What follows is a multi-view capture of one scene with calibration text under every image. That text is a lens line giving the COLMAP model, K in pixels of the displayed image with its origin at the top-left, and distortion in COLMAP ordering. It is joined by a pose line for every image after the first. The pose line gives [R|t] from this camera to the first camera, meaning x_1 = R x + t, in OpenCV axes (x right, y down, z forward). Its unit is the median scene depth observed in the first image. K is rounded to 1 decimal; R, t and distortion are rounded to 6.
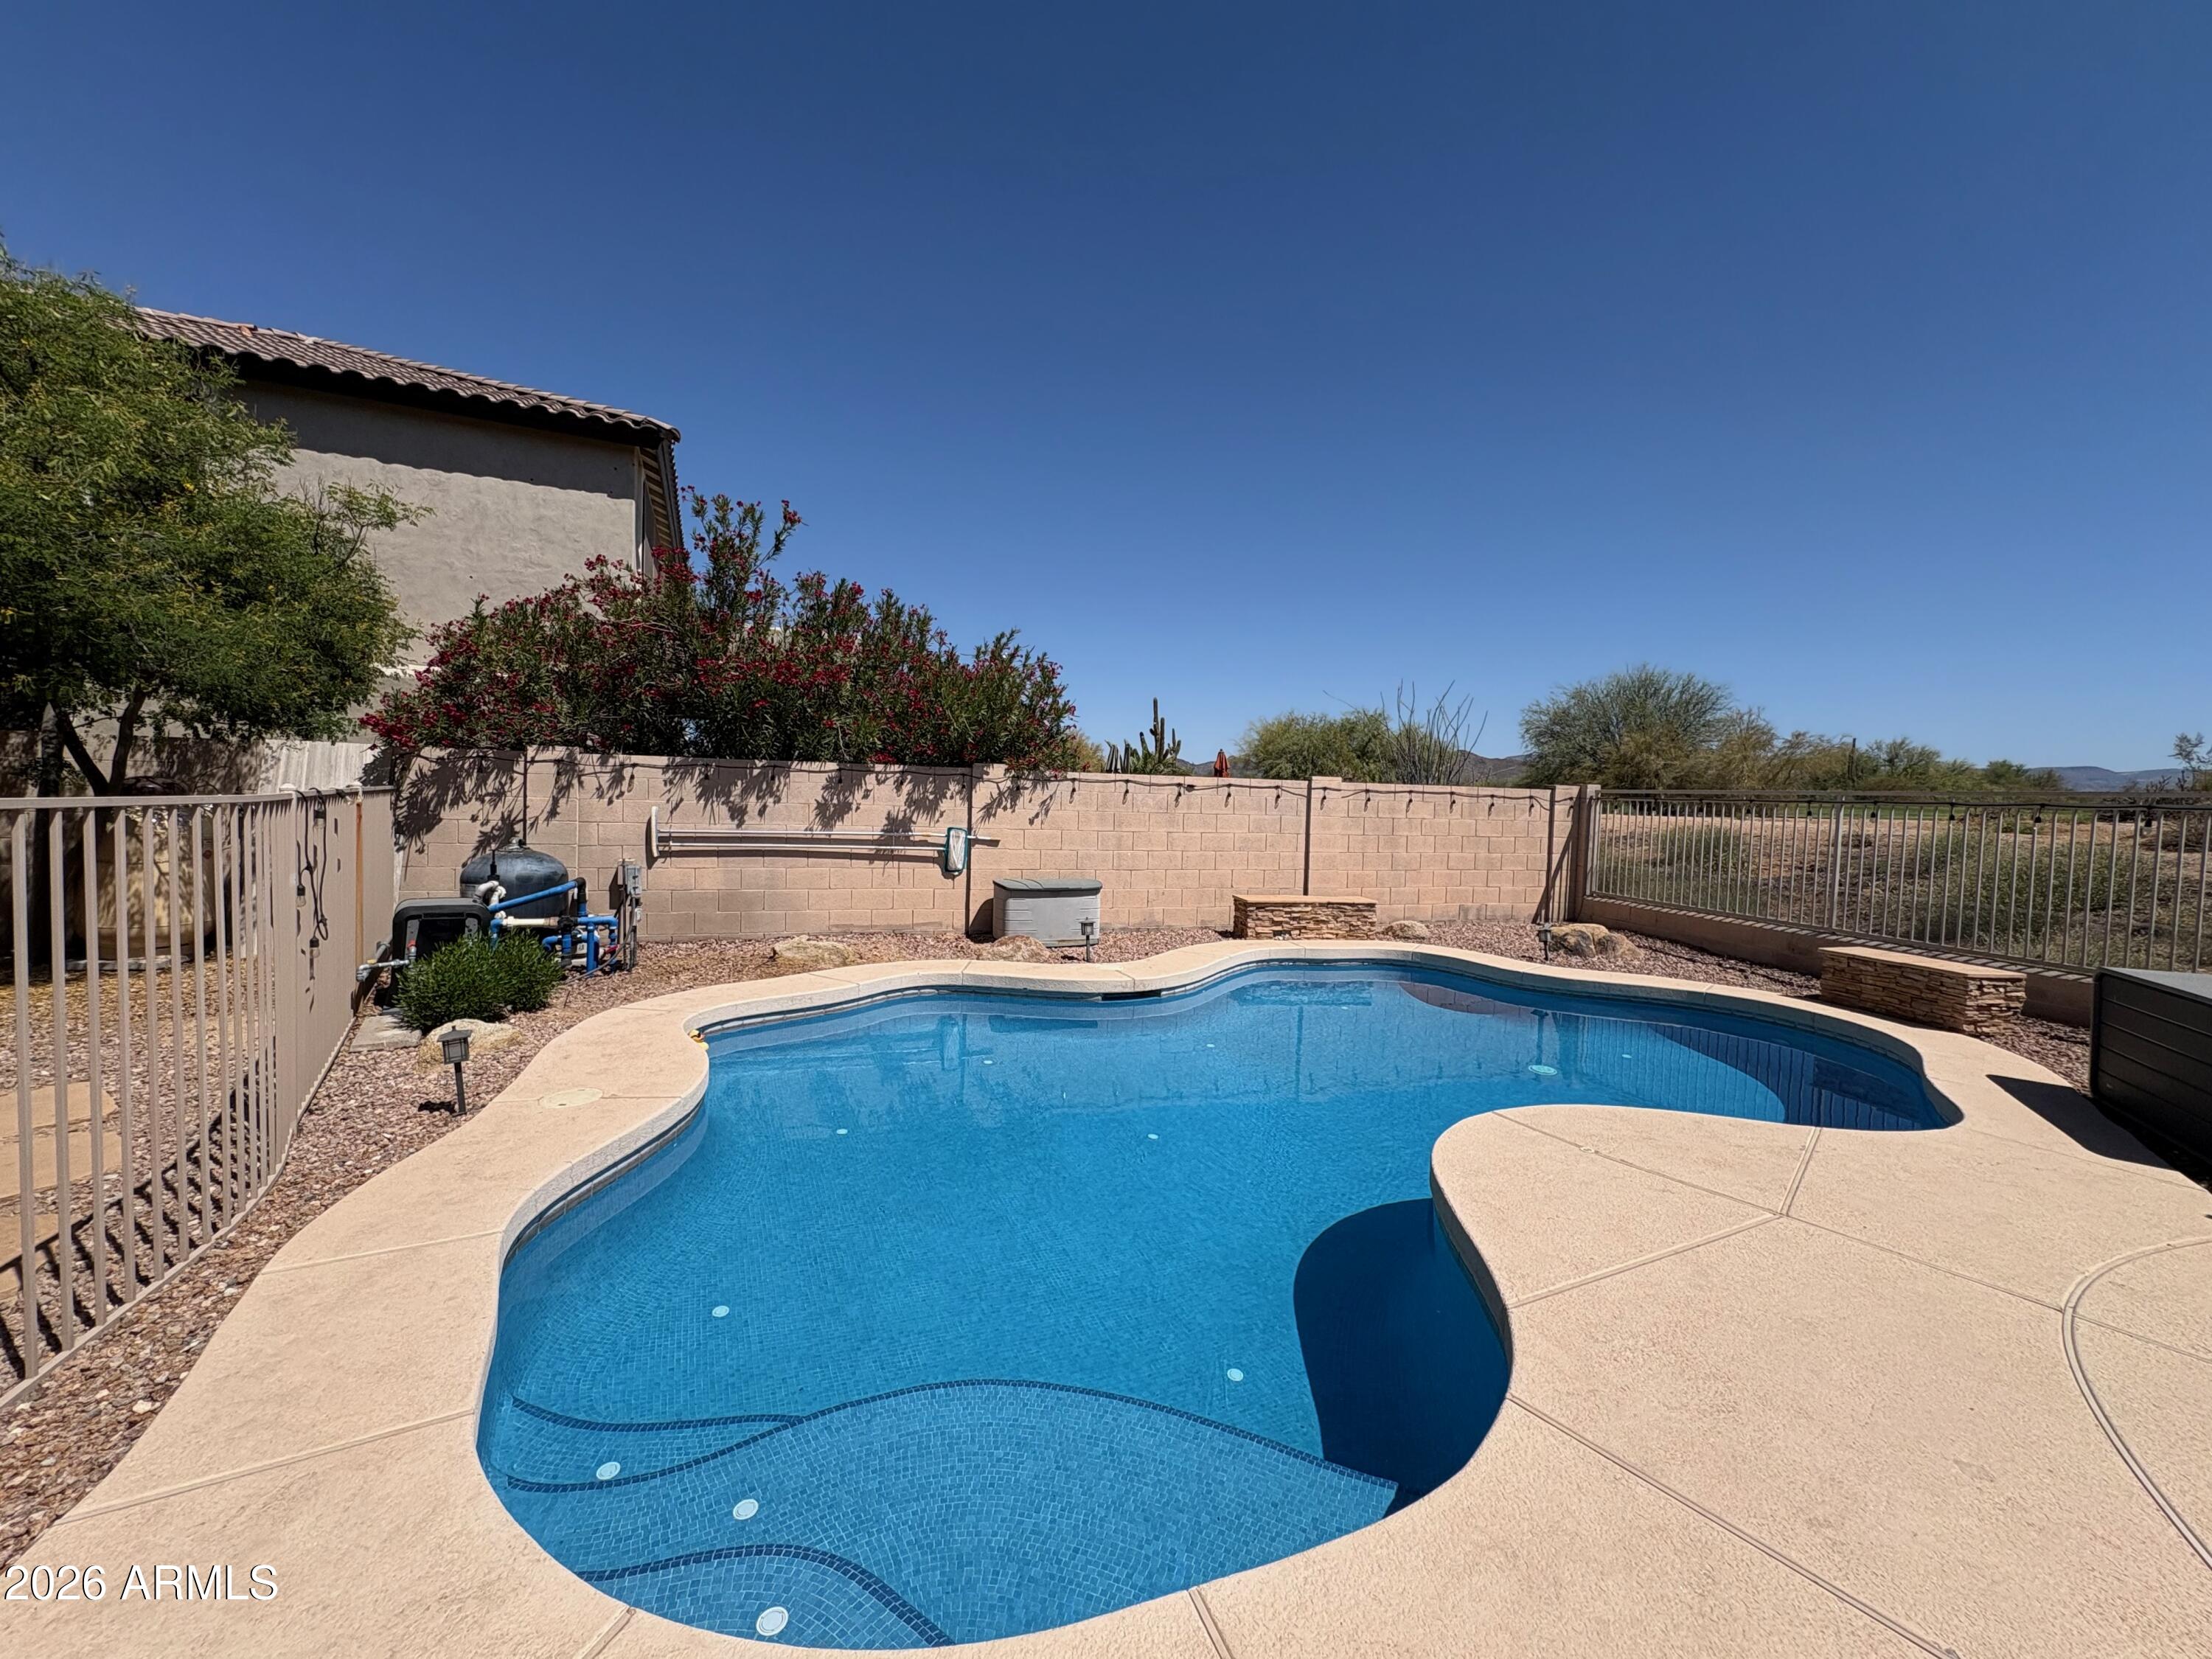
lens RADIAL K [[879.8, 0, 1111.5], [0, 879.8, 824.3], [0, 0, 1]] dist [0.003289, -0.000918]
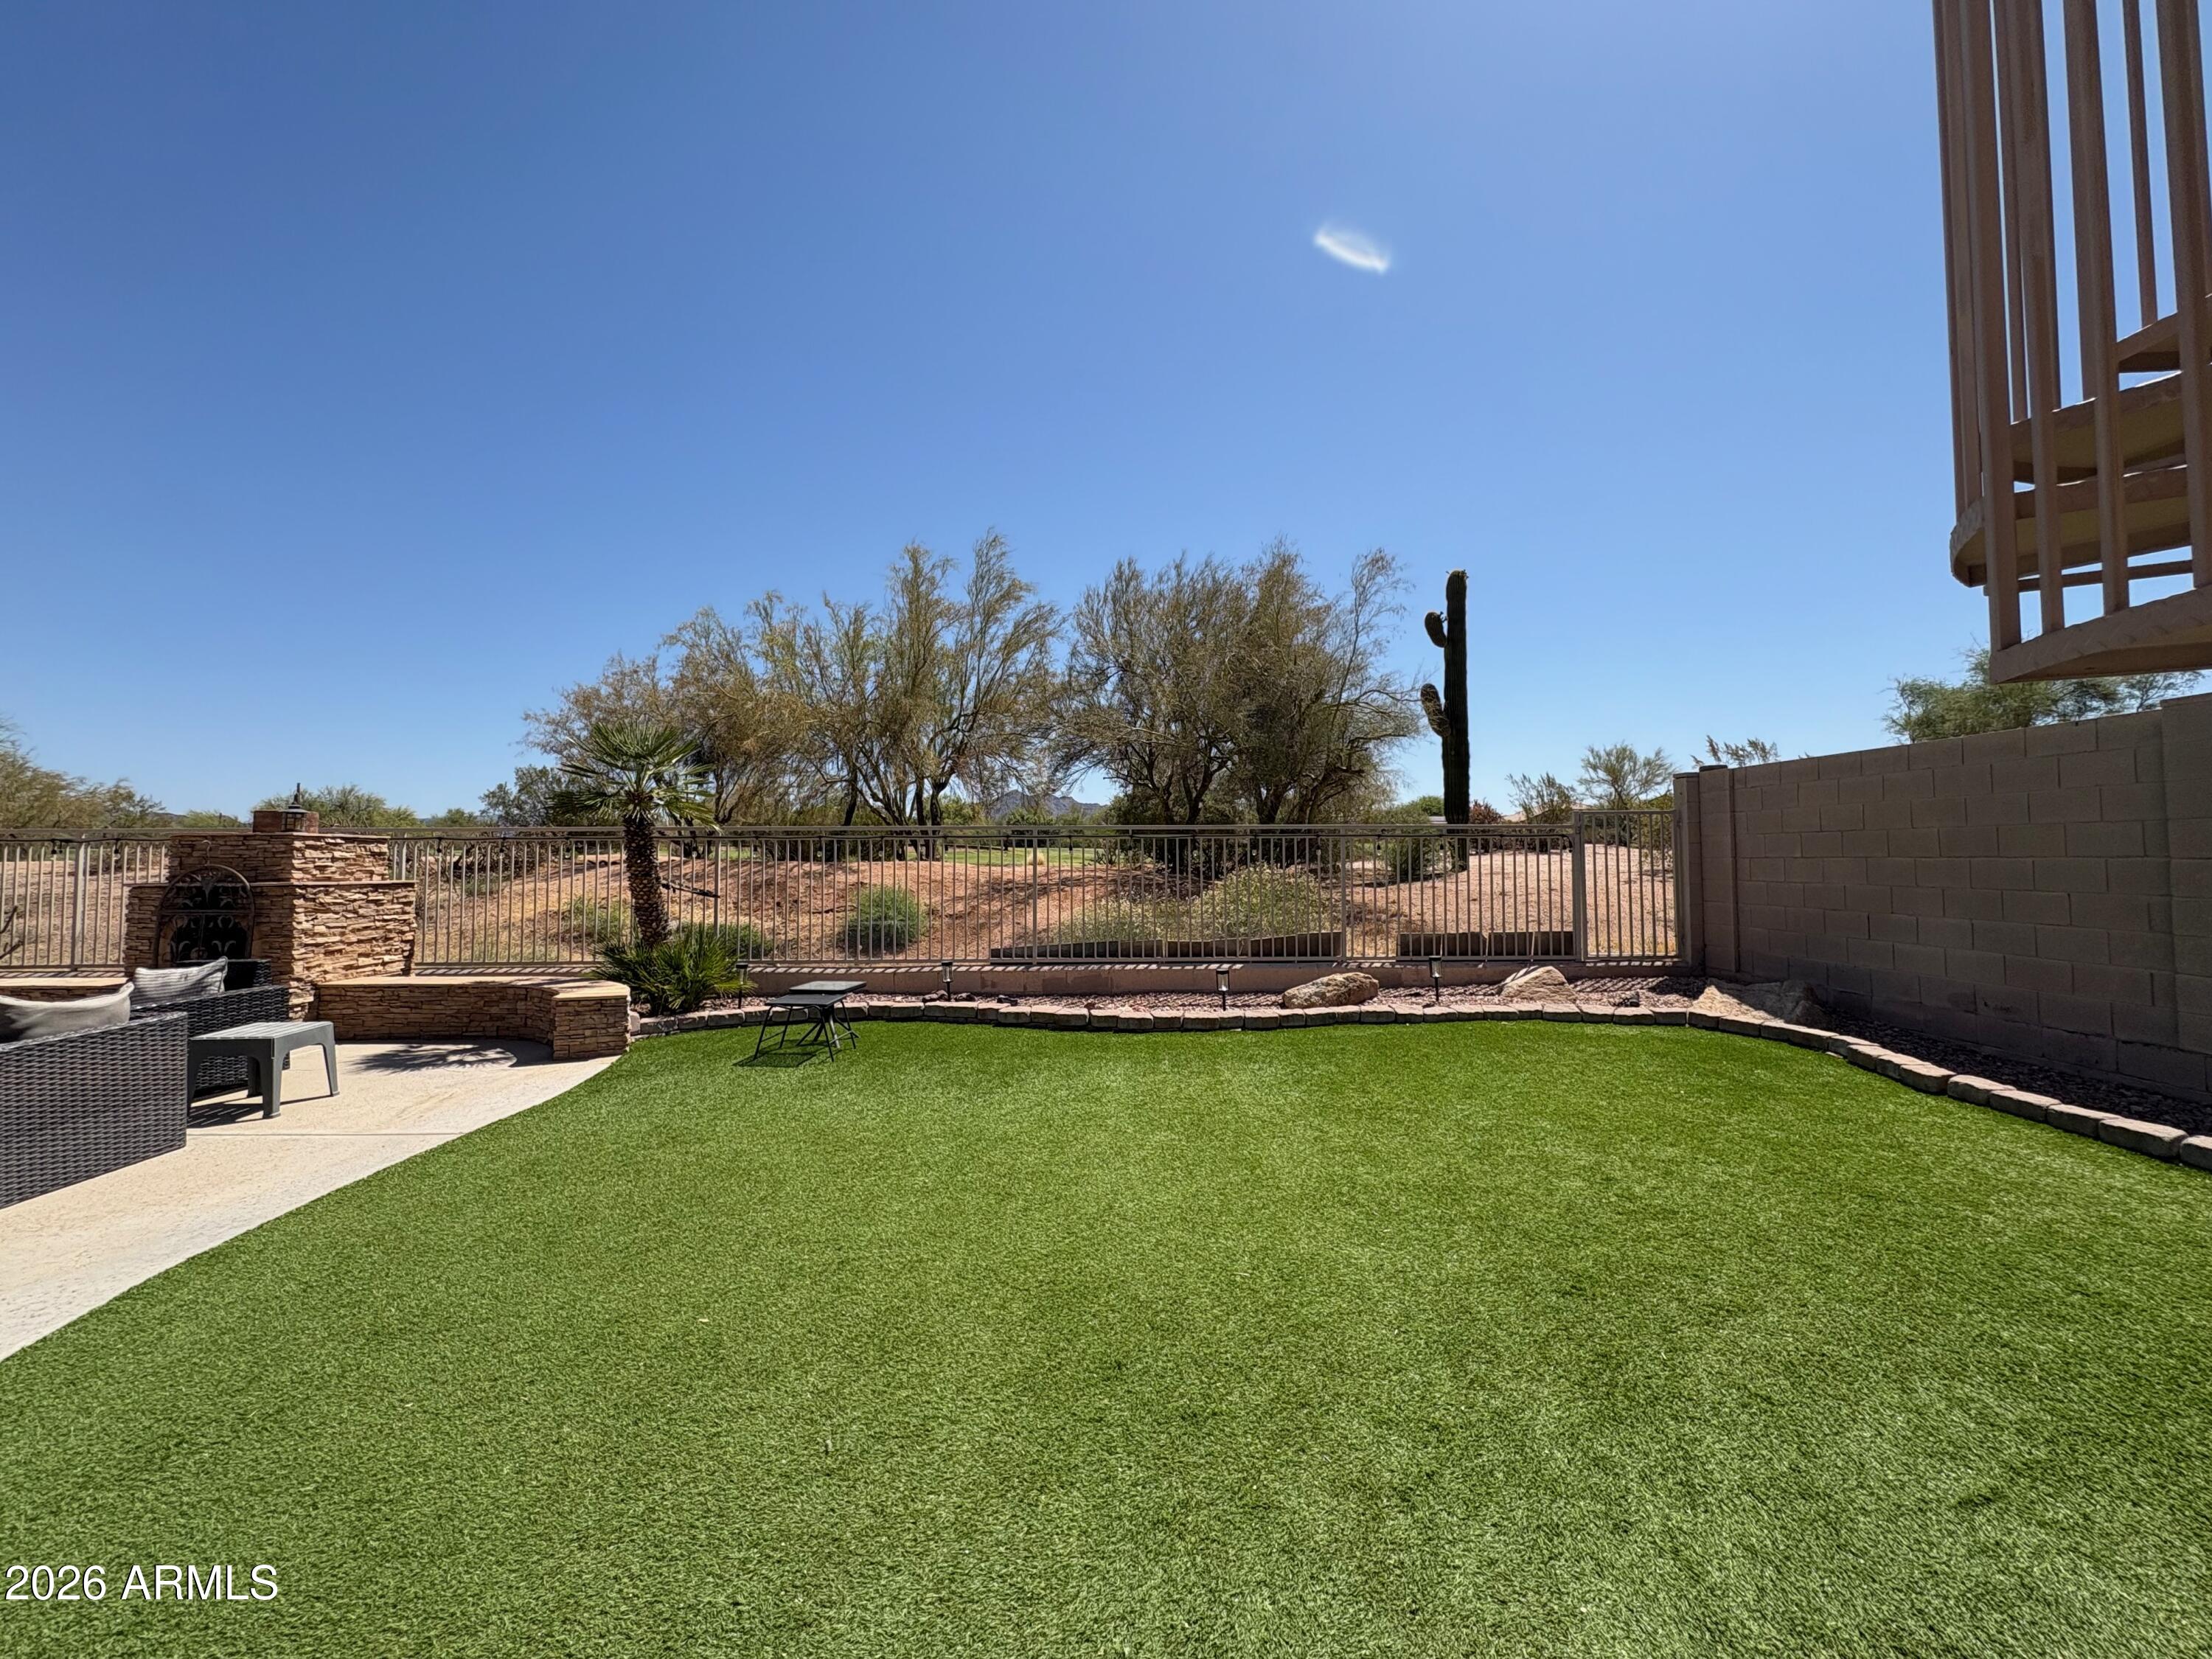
lens RADIAL K [[879.8, 0, 1099.6], [0, 879.8, 828.8], [0, 0, 1]] dist [0.003289, -0.000918]
pose [[0.188950, -0.000113, 0.981987, 0.169339], [0.045207, 0.998941, -0.008584, 0.046851], [-0.980946, 0.046015, 0.188755, -0.913564]]
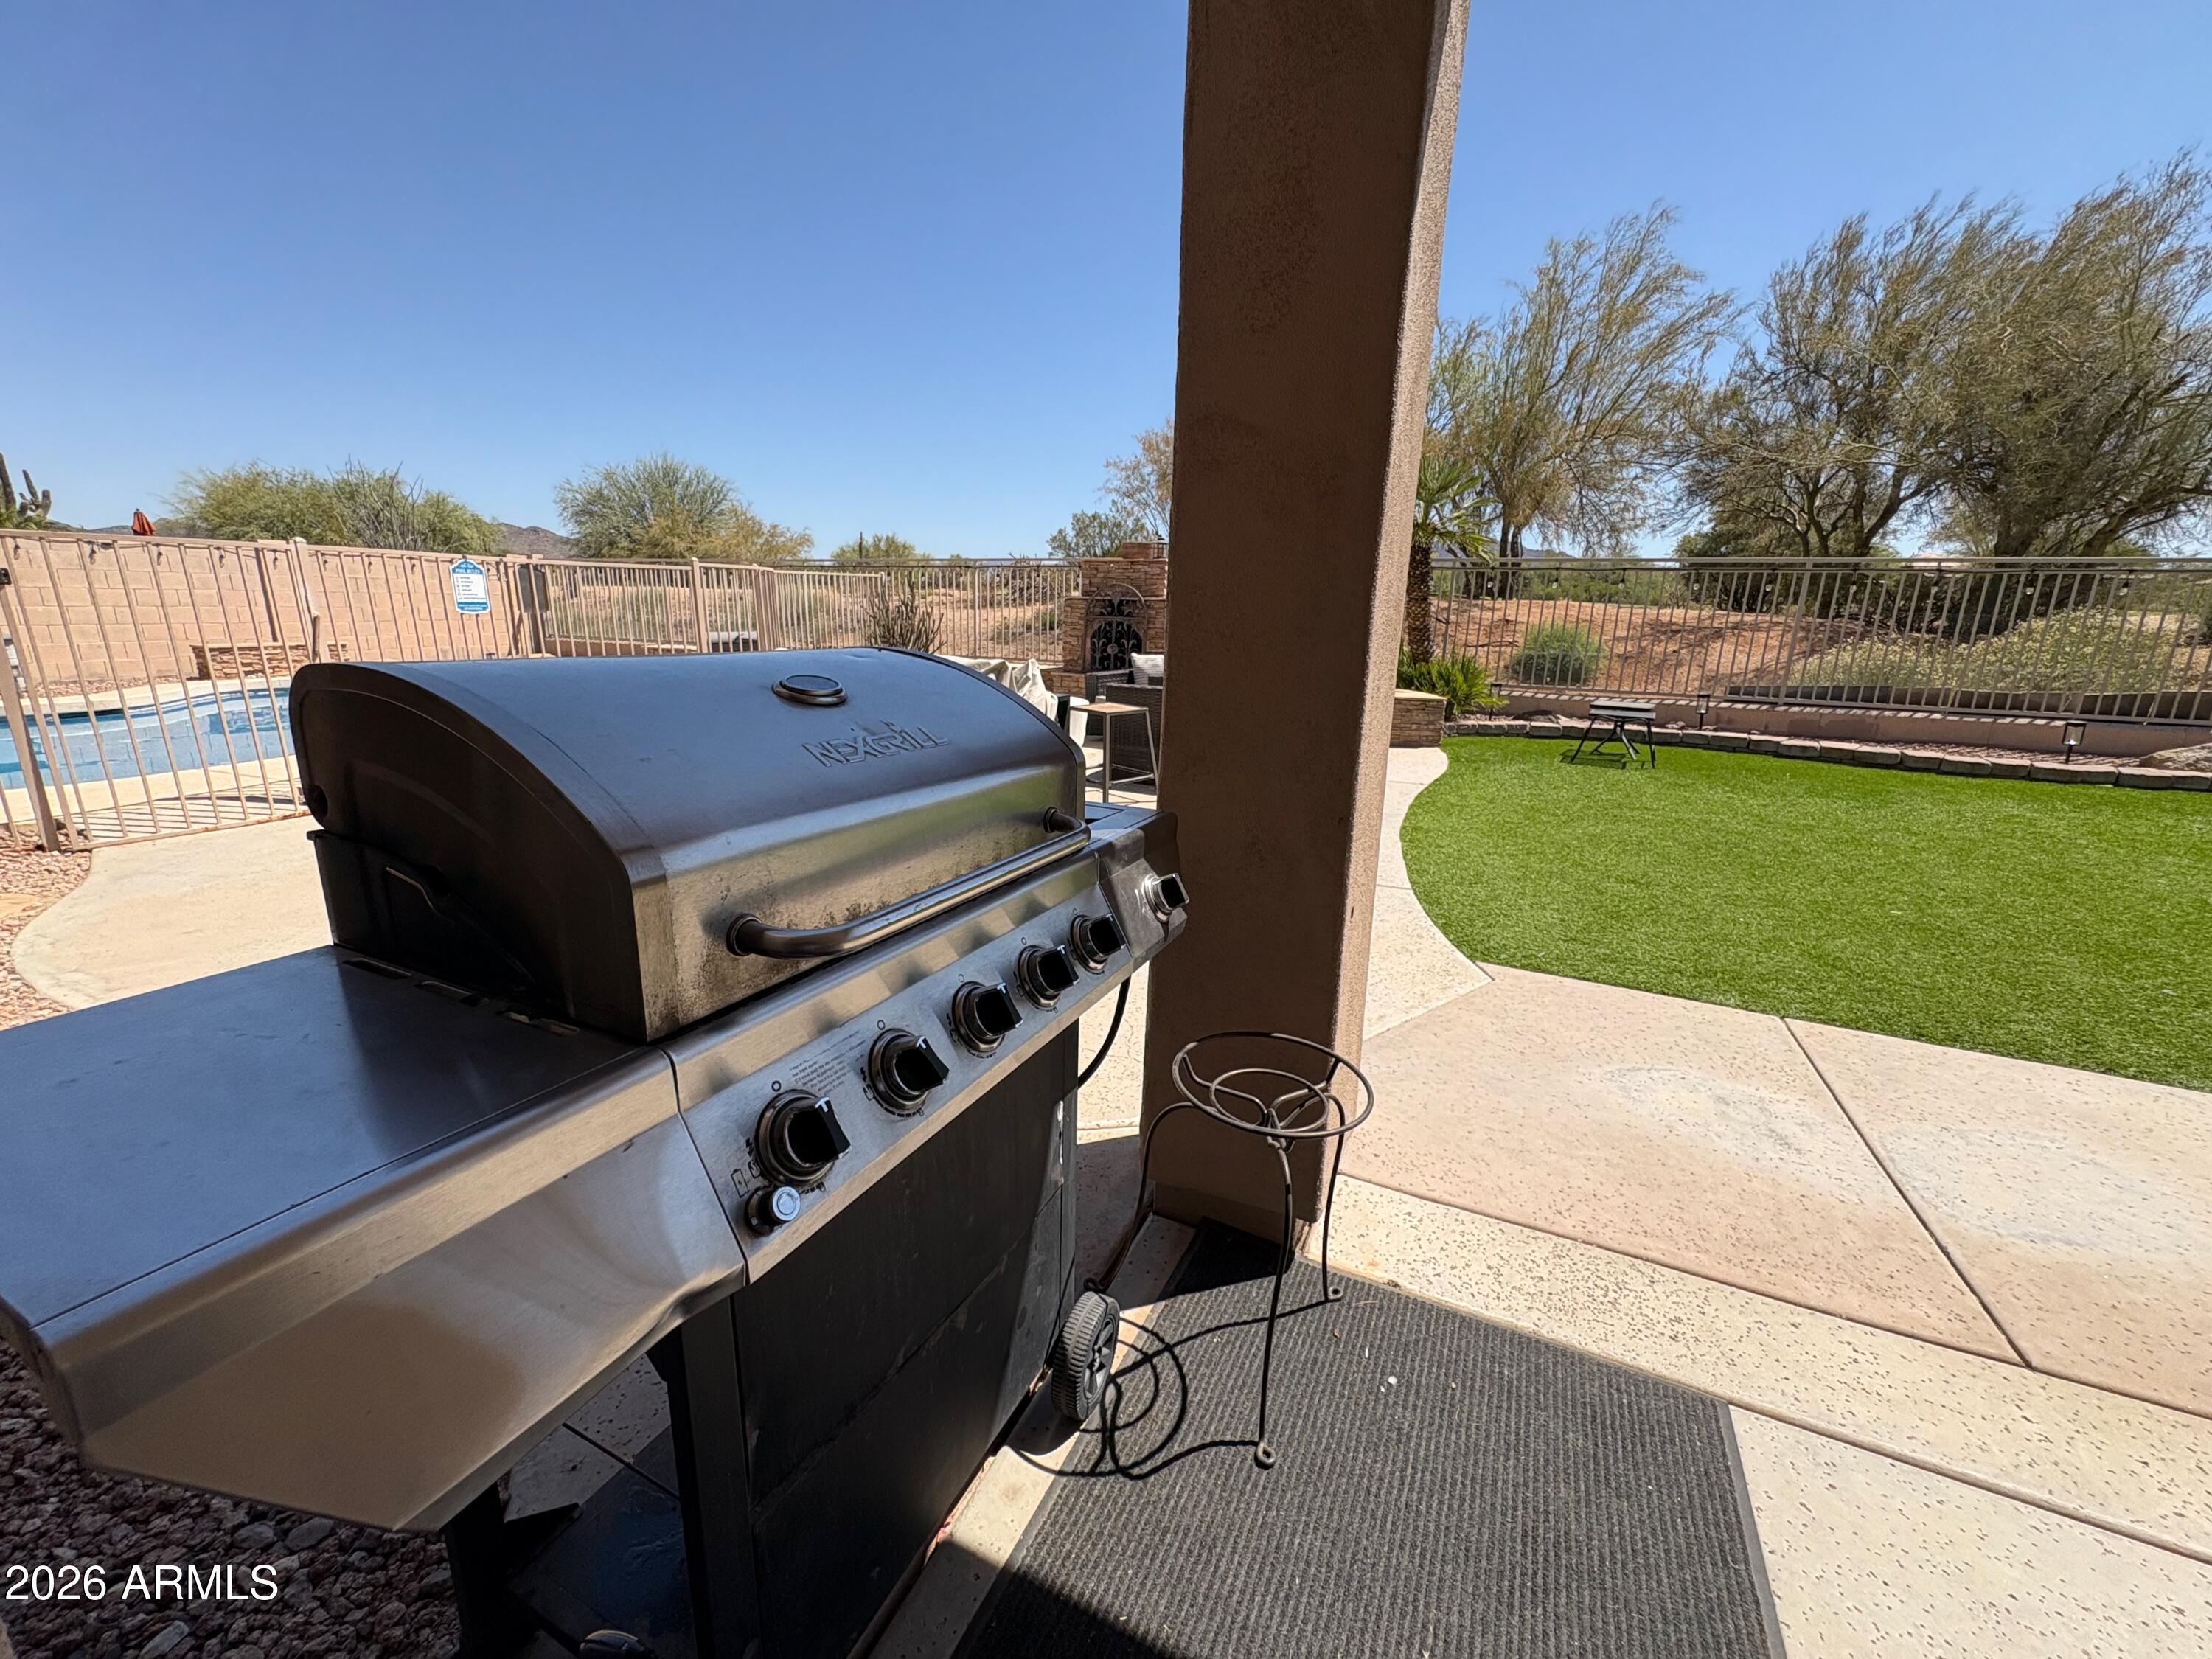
lens RADIAL K [[879.8, 0, 1101.7], [0, 879.8, 826.0], [0, 0, 1]] dist [0.003289, -0.000918]
pose [[0.601951, -0.211888, 0.769908, -0.082647], [0.024679, 0.968629, 0.247283, 0.056356], [-0.798151, -0.129852, 0.588297, -0.666376]]
